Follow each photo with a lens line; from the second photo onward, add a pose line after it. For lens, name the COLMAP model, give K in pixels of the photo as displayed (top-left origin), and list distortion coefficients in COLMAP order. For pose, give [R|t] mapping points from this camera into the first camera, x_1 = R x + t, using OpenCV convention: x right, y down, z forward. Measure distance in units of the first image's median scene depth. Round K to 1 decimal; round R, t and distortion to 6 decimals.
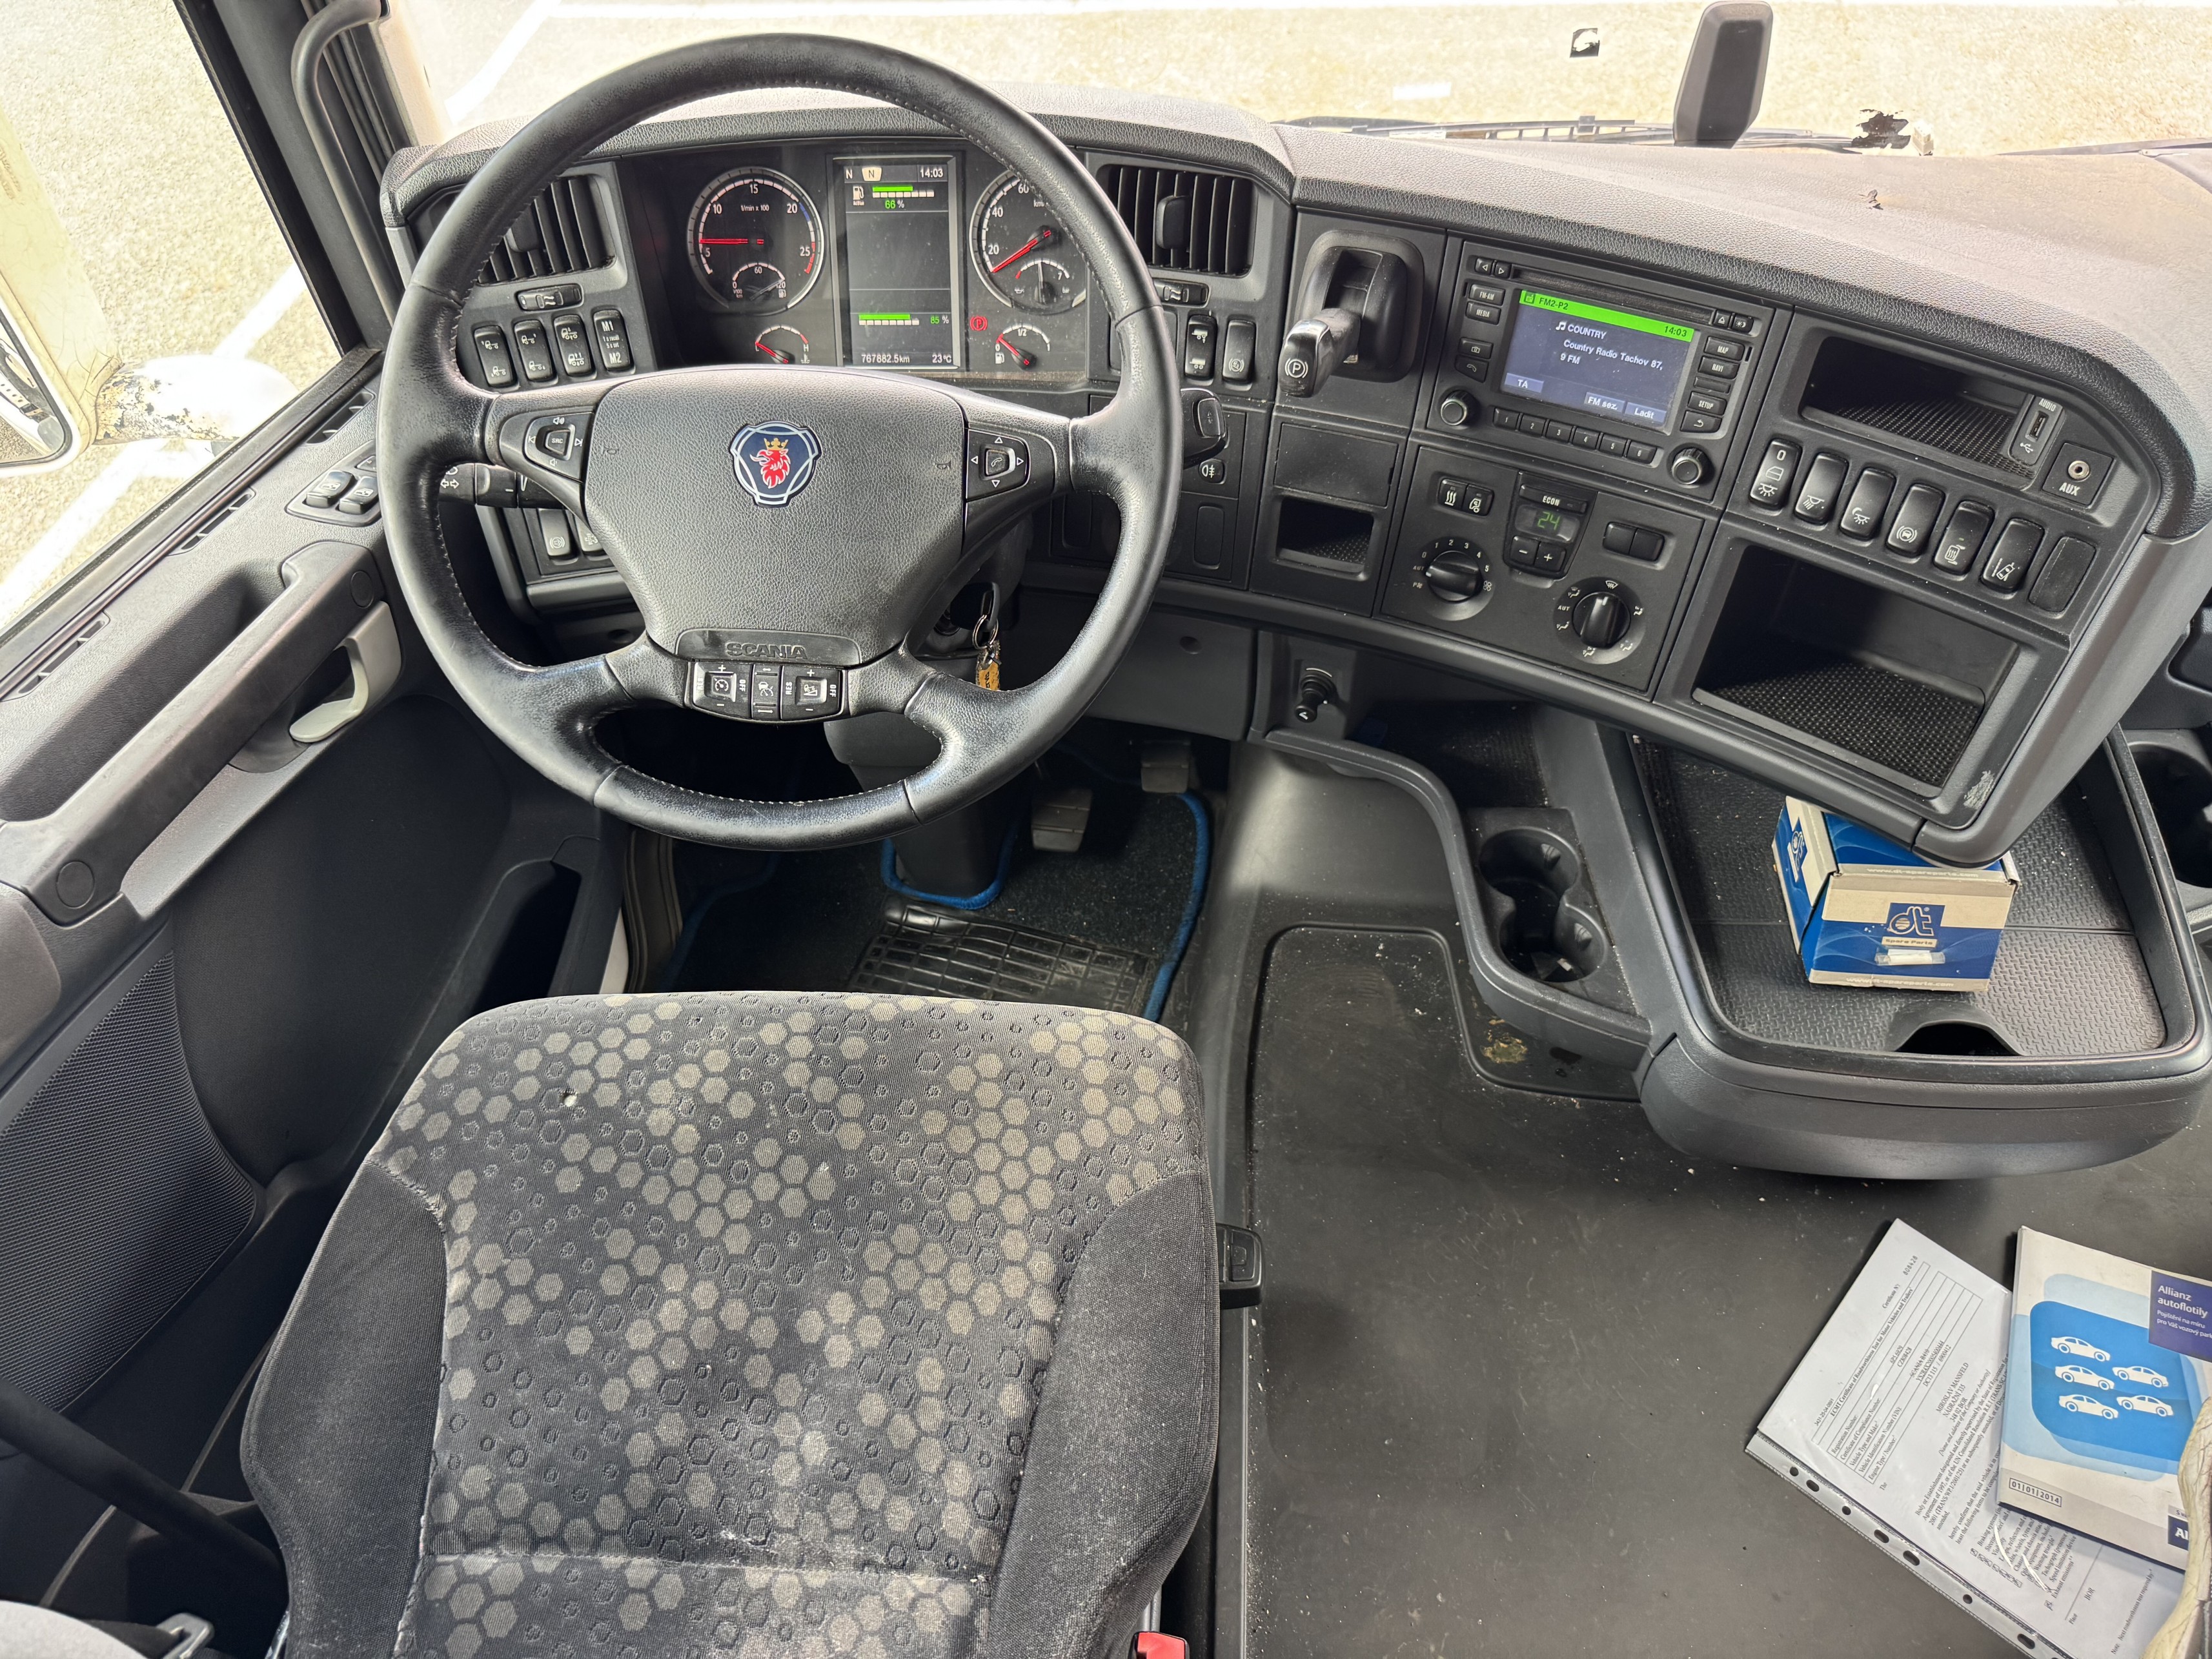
lens RADIAL K [[1569.3, 0, 1022.3], [0, 1569.3, 844.7], [0, 0, 1]] dist [0.034139, -0.041681]
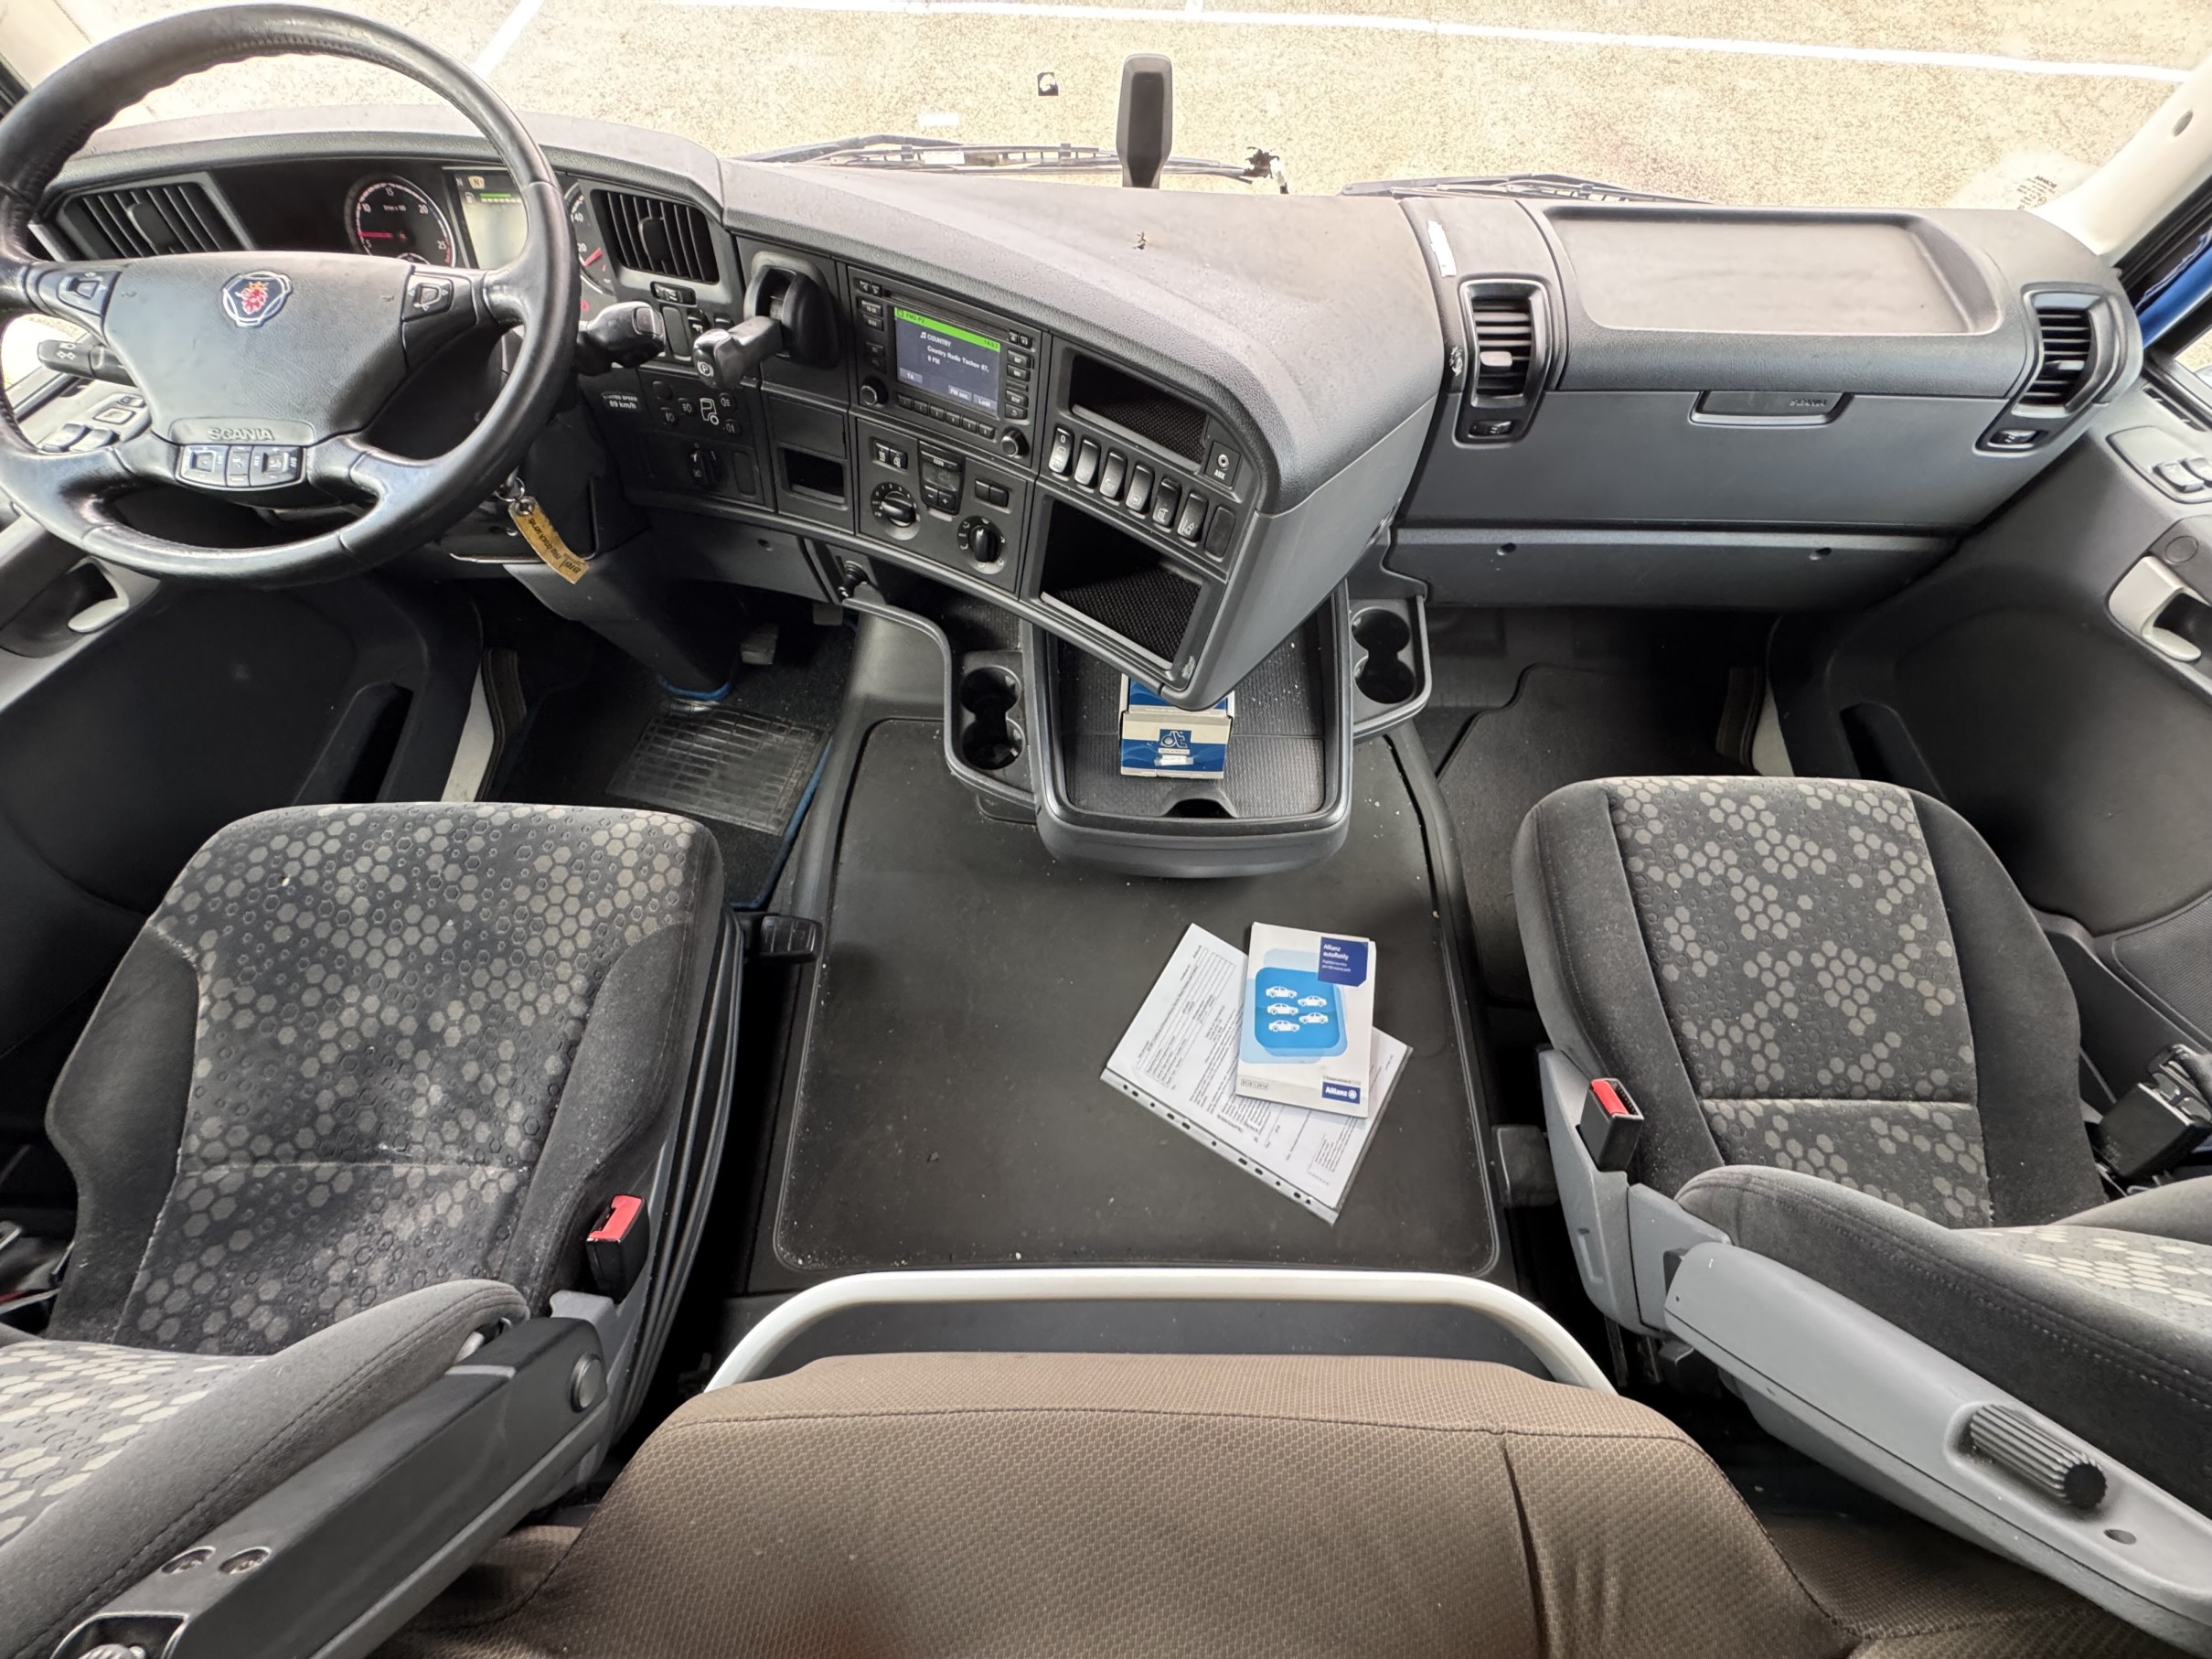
lens RADIAL K [[880.5, 0, 1088.5], [0, 880.5, 821.9], [0, 0, 1]] dist [-0.006226, 0.001445]
pose [[0.996066, -0.026093, 0.084686, 0.400361], [0.002866, 0.964650, 0.263518, -0.111381], [-0.088568, -0.262239, 0.960930, 0.111254]]
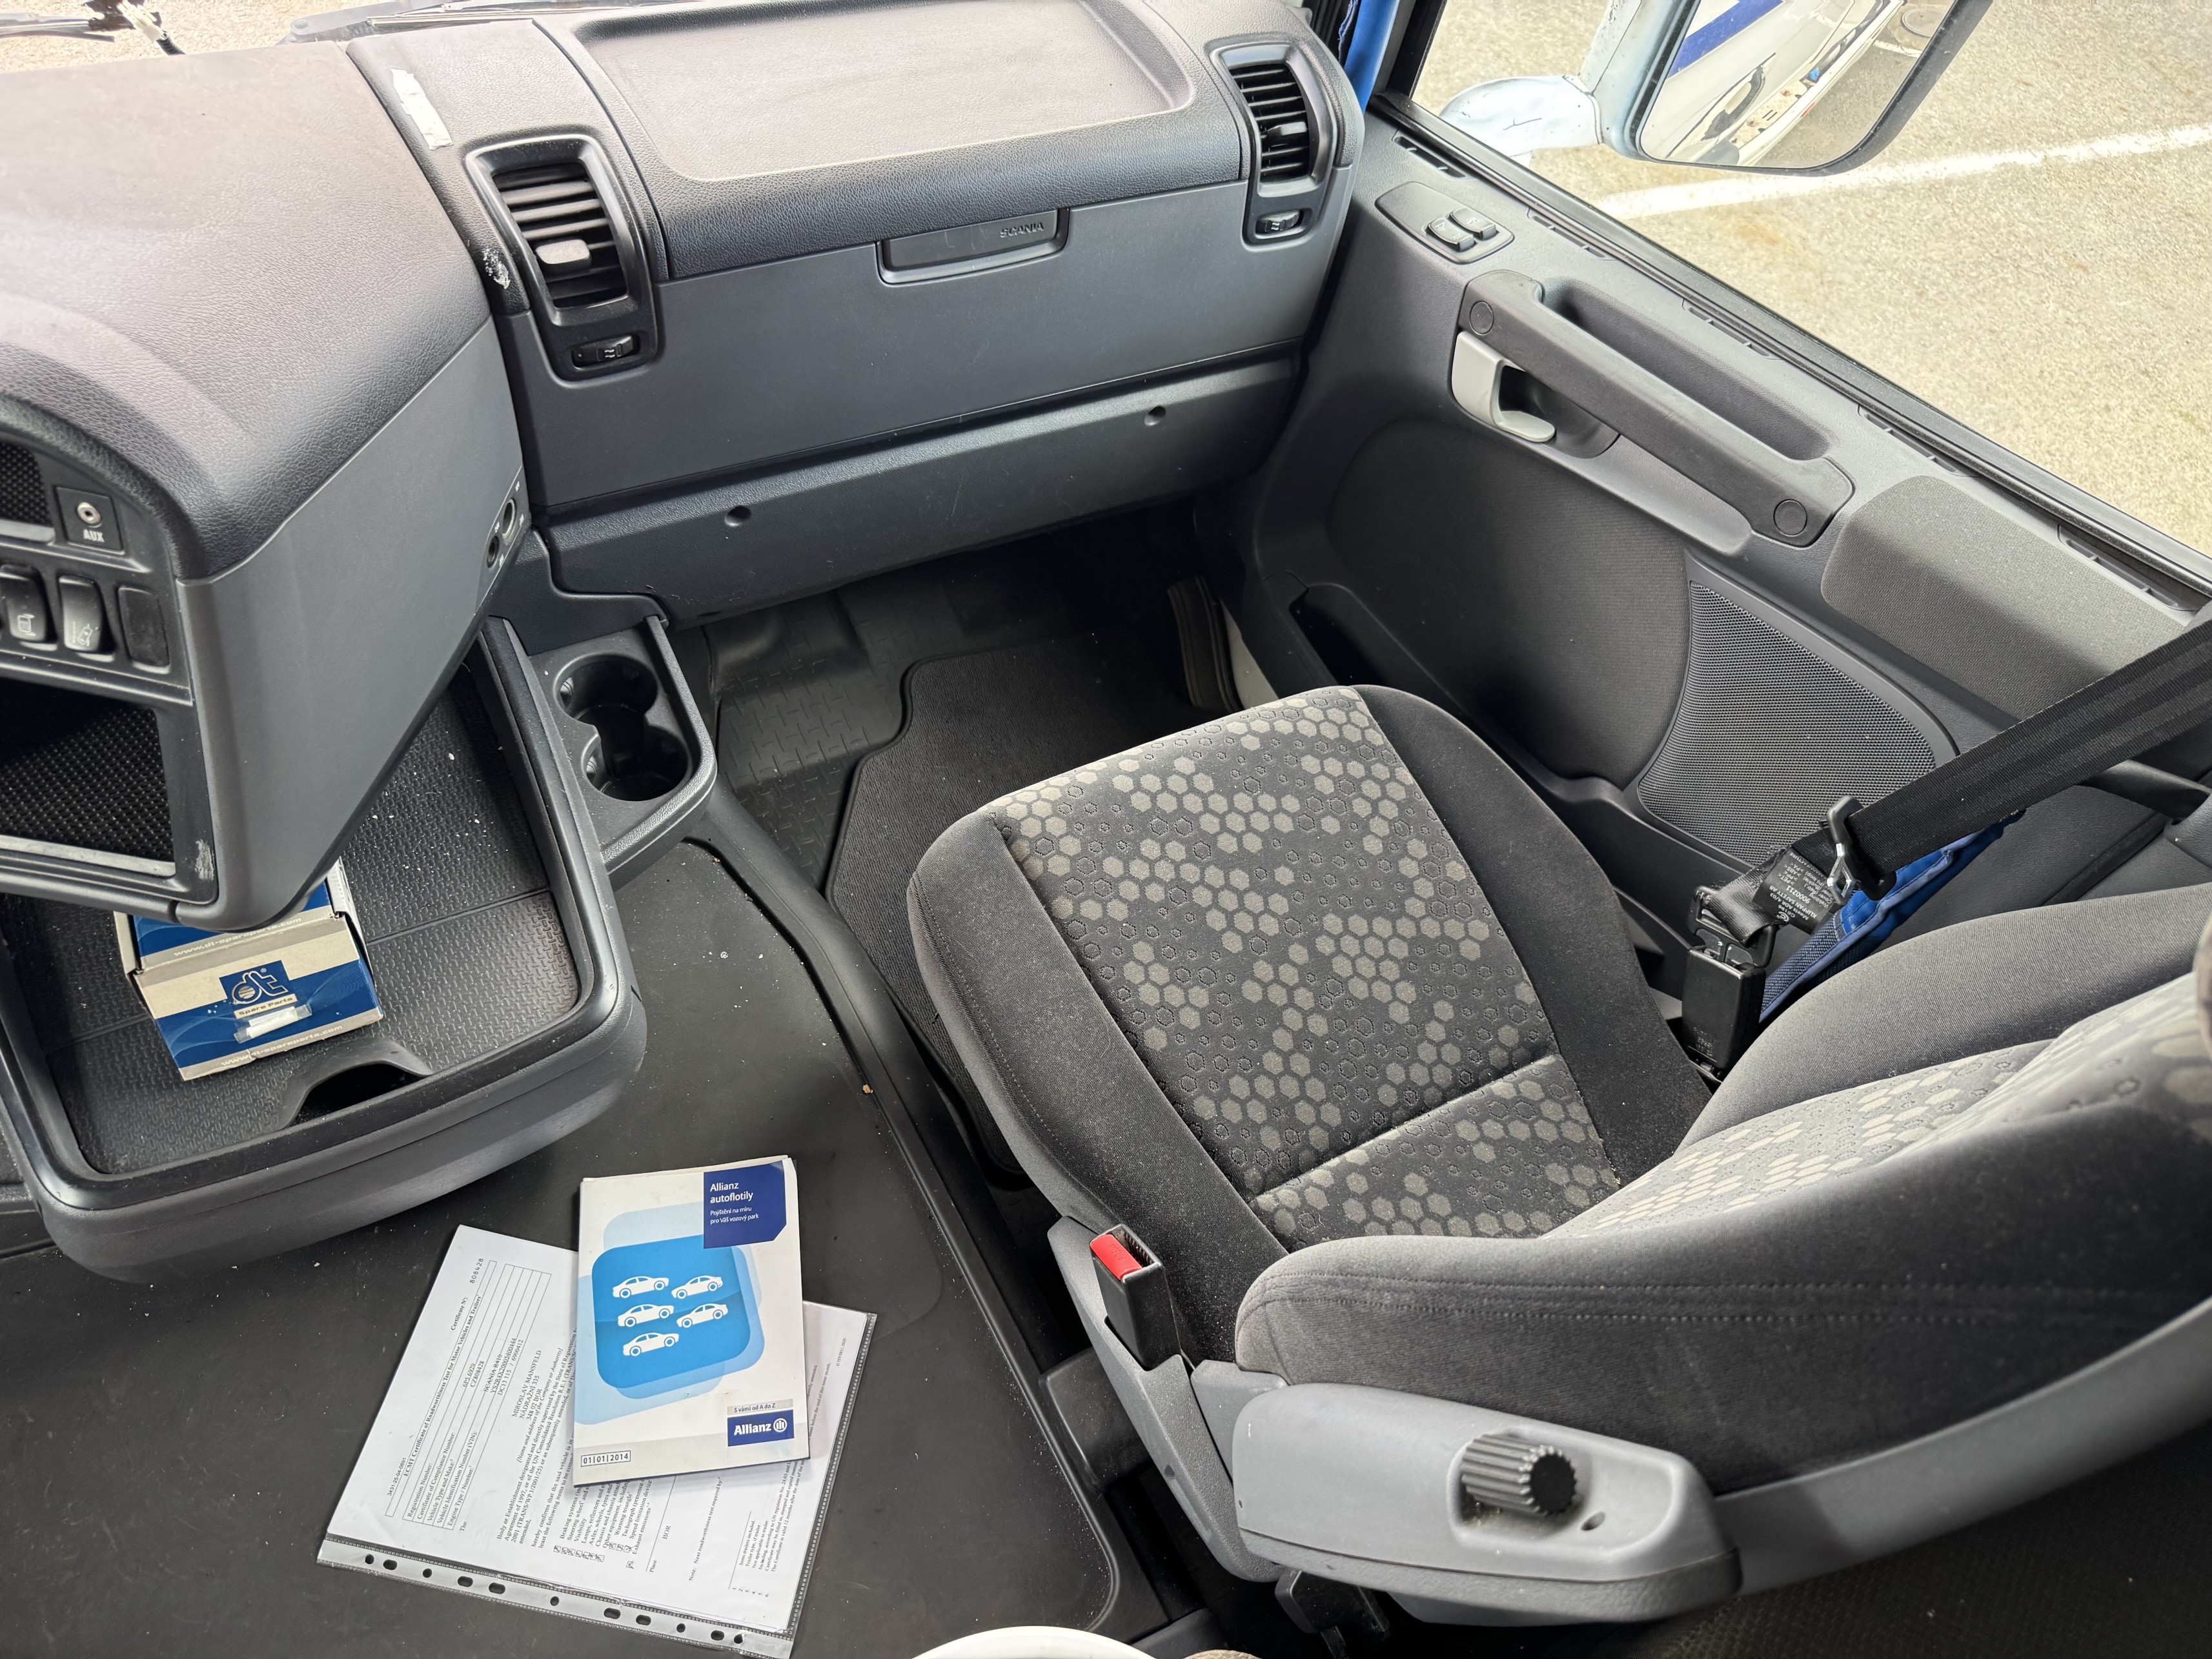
lens RADIAL K [[1569.3, 0, 1099.3], [0, 1569.3, 842.6], [0, 0, 1]] dist [0.034139, -0.041681]
pose [[0.811910, -0.334835, 0.478214, 0.557319], [0.267652, 0.941499, 0.204798, -0.085496], [-0.518811, -0.038282, 0.854031, -0.013898]]
